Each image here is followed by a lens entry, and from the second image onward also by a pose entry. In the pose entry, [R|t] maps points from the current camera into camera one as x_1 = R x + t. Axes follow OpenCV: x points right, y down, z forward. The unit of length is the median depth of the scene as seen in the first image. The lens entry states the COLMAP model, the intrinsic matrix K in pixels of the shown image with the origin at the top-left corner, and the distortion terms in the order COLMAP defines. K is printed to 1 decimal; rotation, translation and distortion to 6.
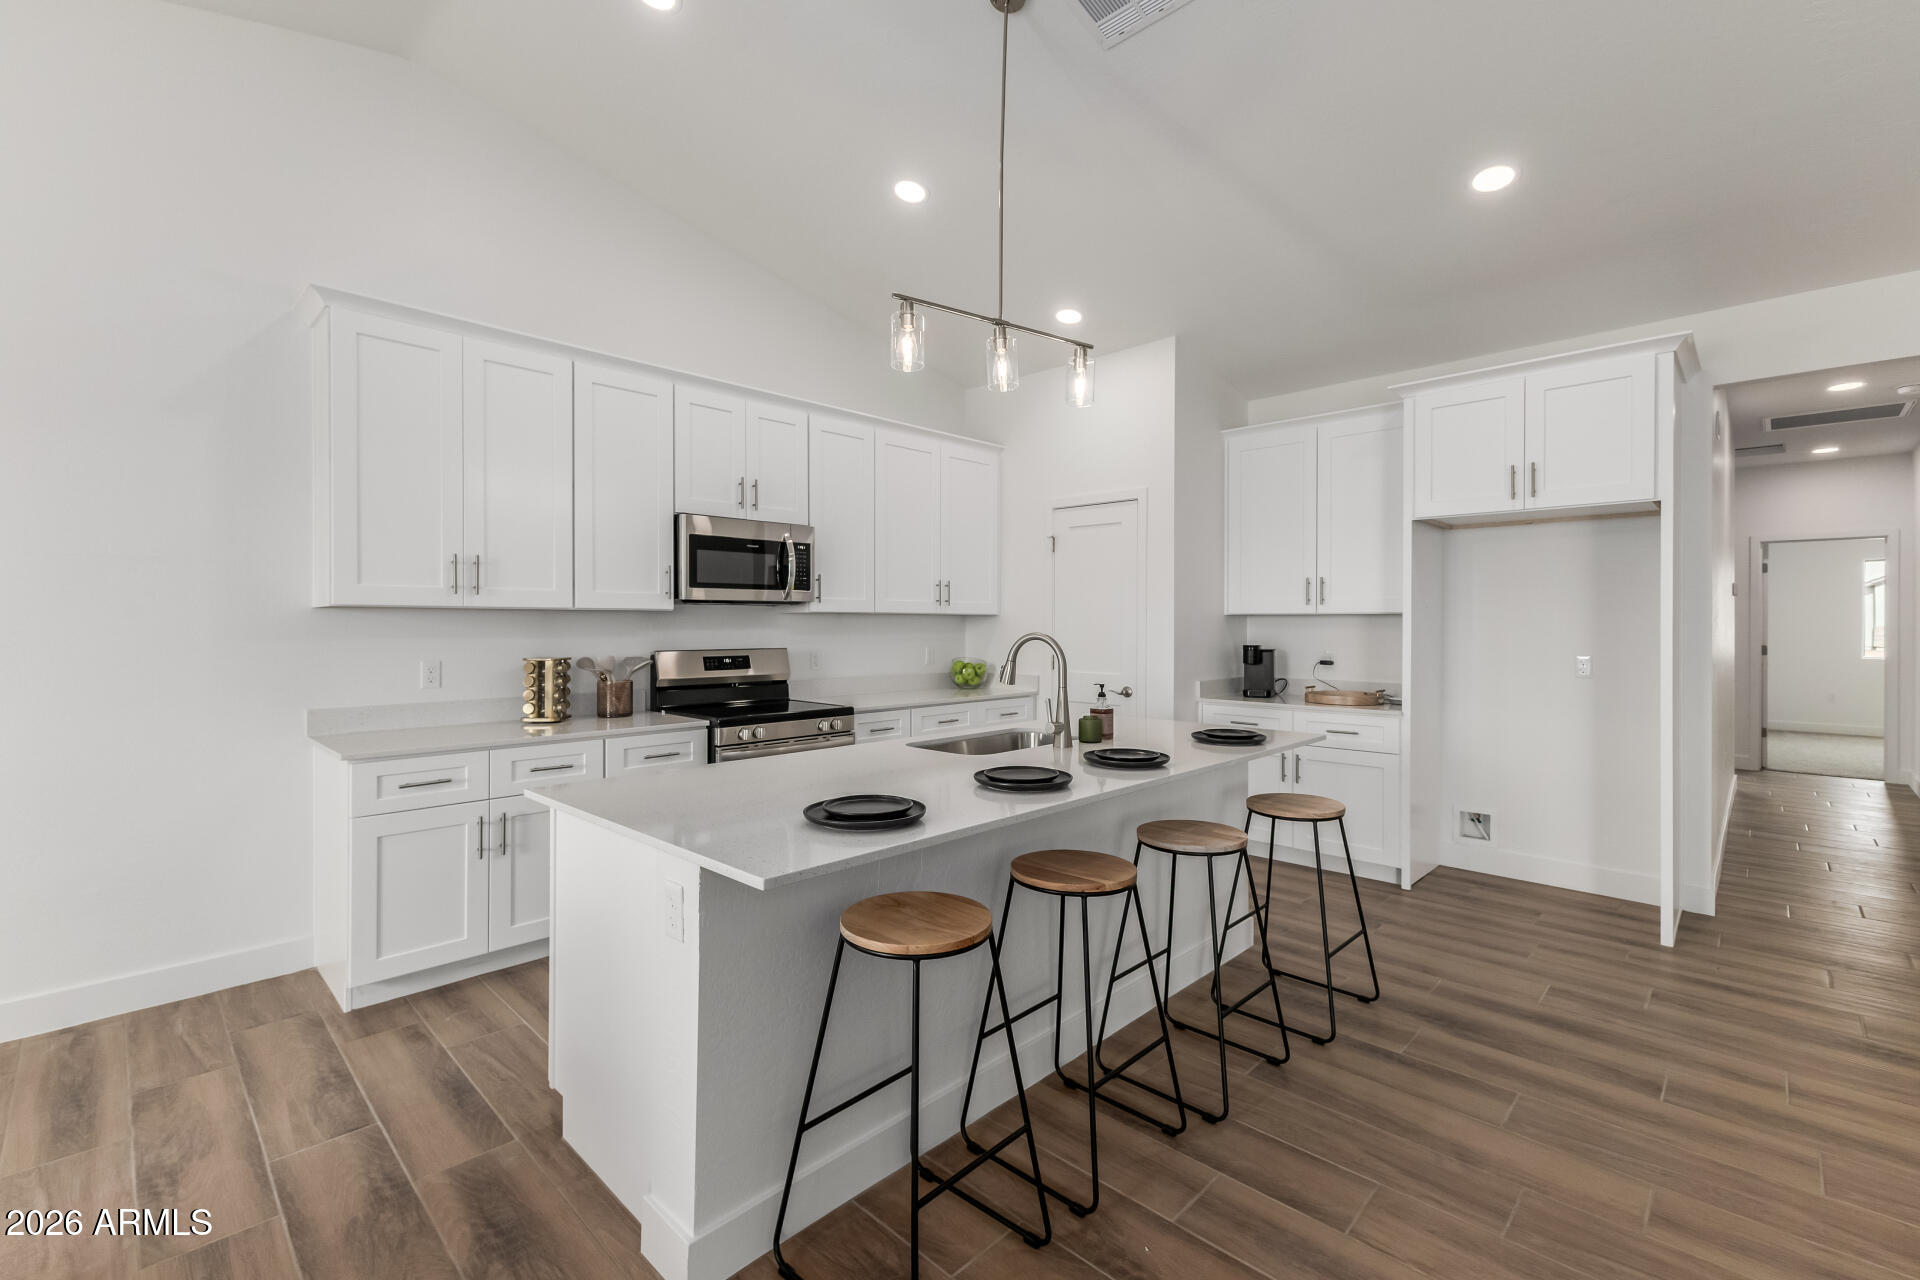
lens RADIAL K [[828.0, 0, 967.2], [0, 828.0, 625.7], [0, 0, 1]] dist [0.003953, -0.003164]
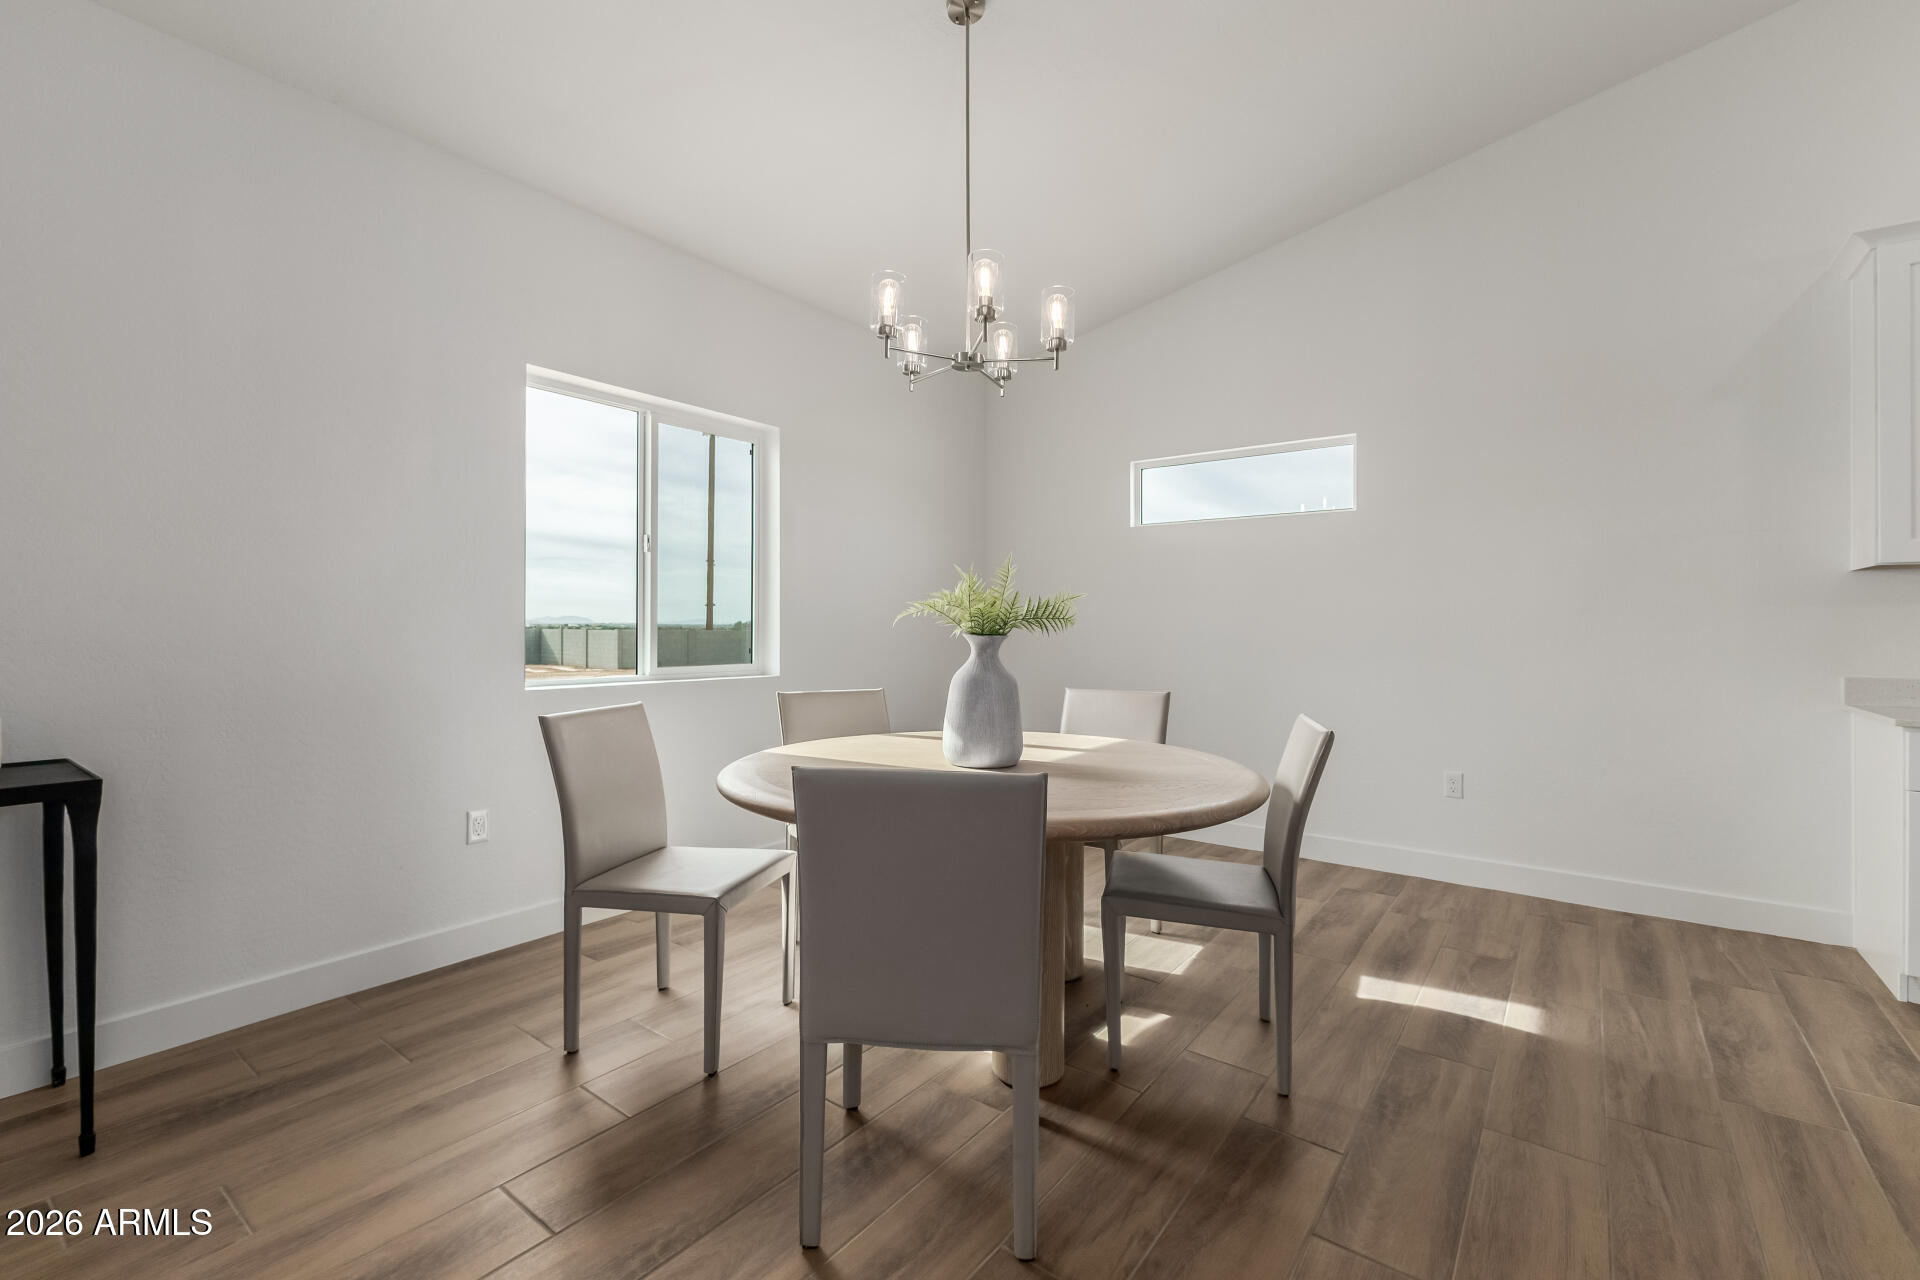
lens RADIAL K [[828.0, 0, 959.0], [0, 828.0, 620.6], [0, 0, 1]] dist [0.003953, -0.003164]
pose [[0.112394, -0.007796, -0.993633, 0.039000], [-0.003097, 0.999962, -0.008196, 0.040110], [0.993659, 0.003998, 0.112366, -0.112248]]
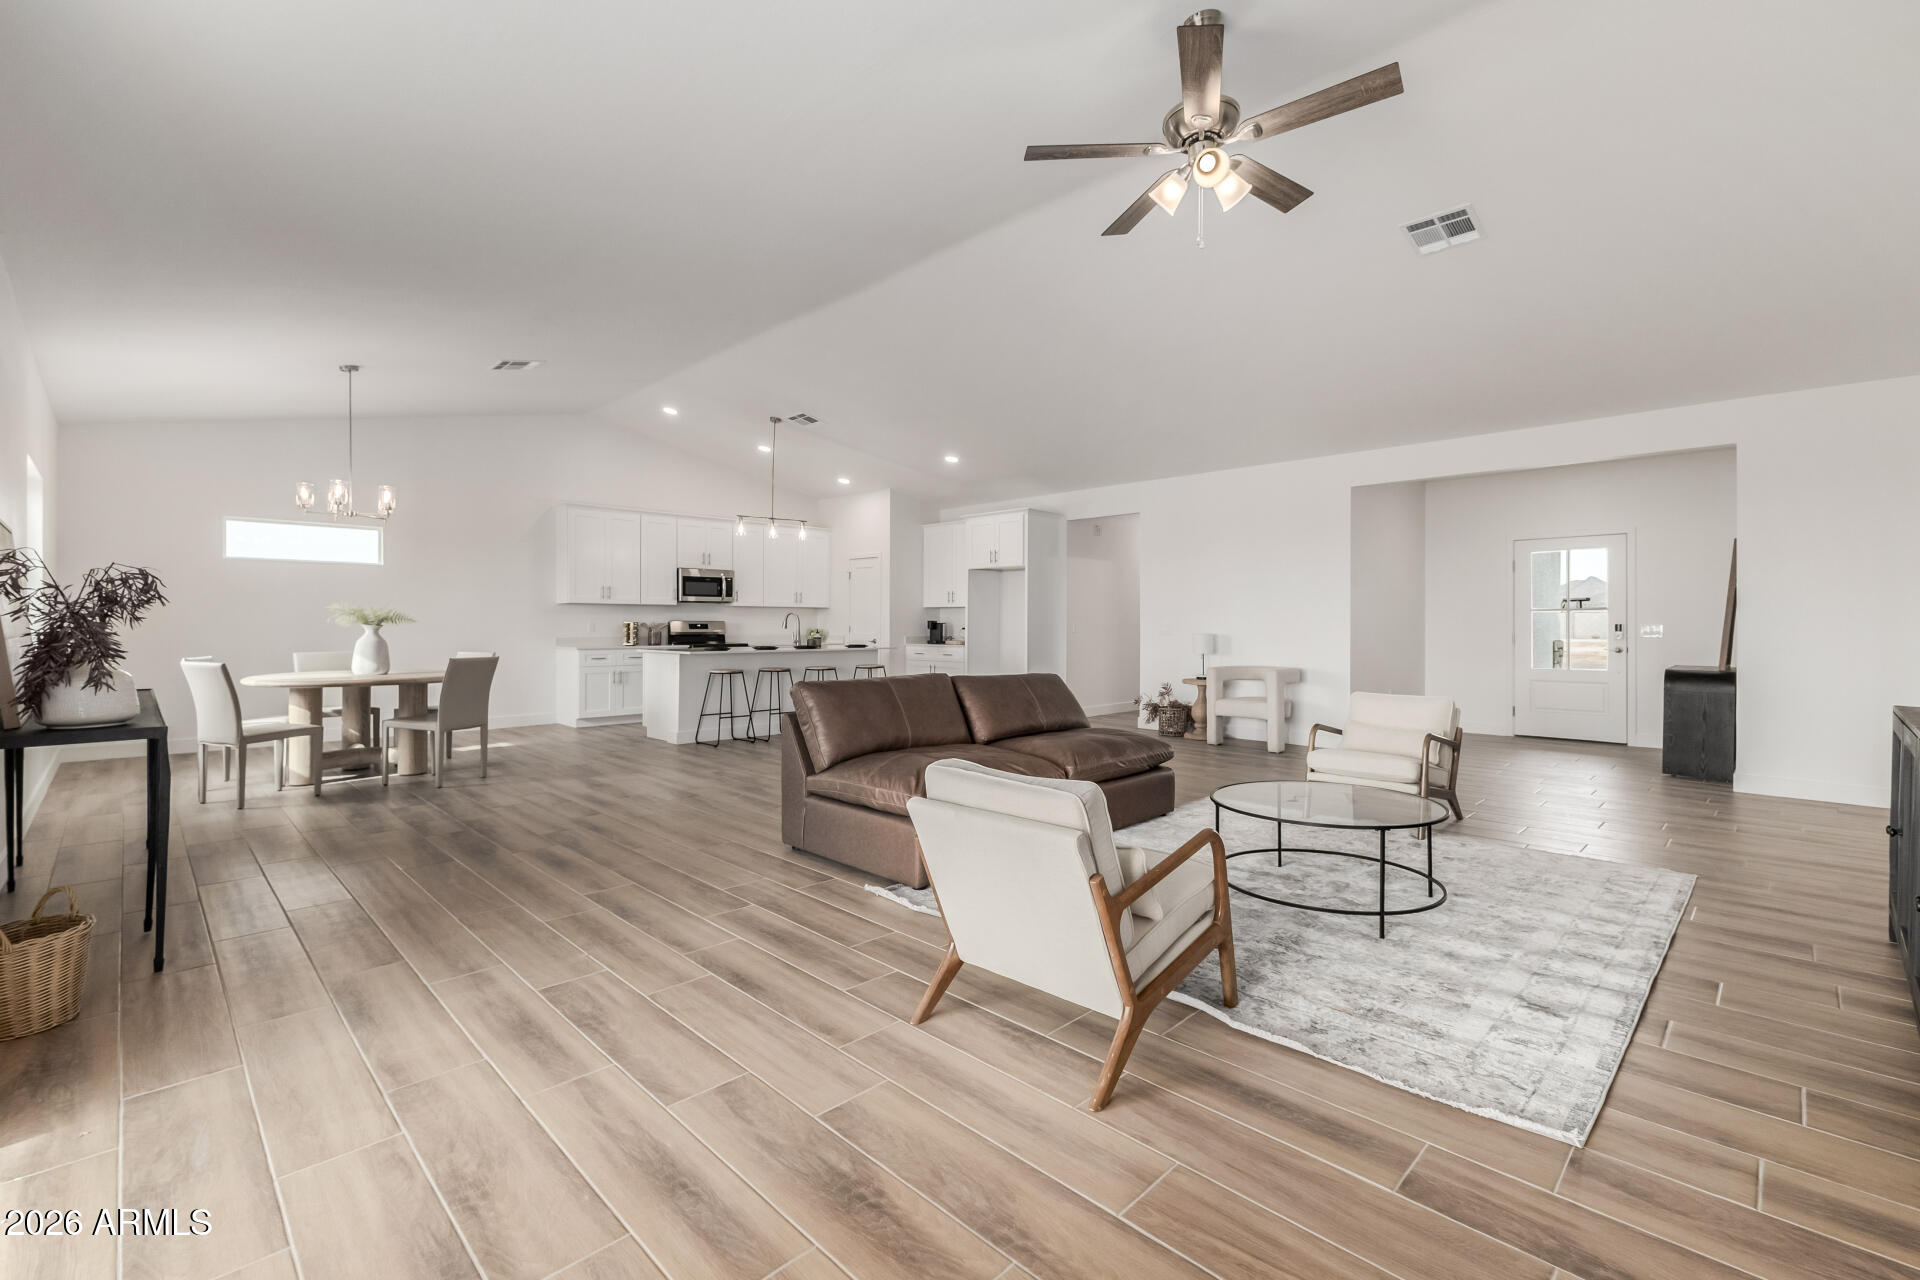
lens RADIAL K [[828.0, 0, 963.3], [0, 828.0, 630.2], [0, 0, 1]] dist [0.003953, -0.003164]
pose [[0.999902, -0.000072, -0.014021, 0.591301], [0.000111, 0.999996, 0.002784, 0.054124], [0.014021, -0.002785, 0.999898, -1.615039]]
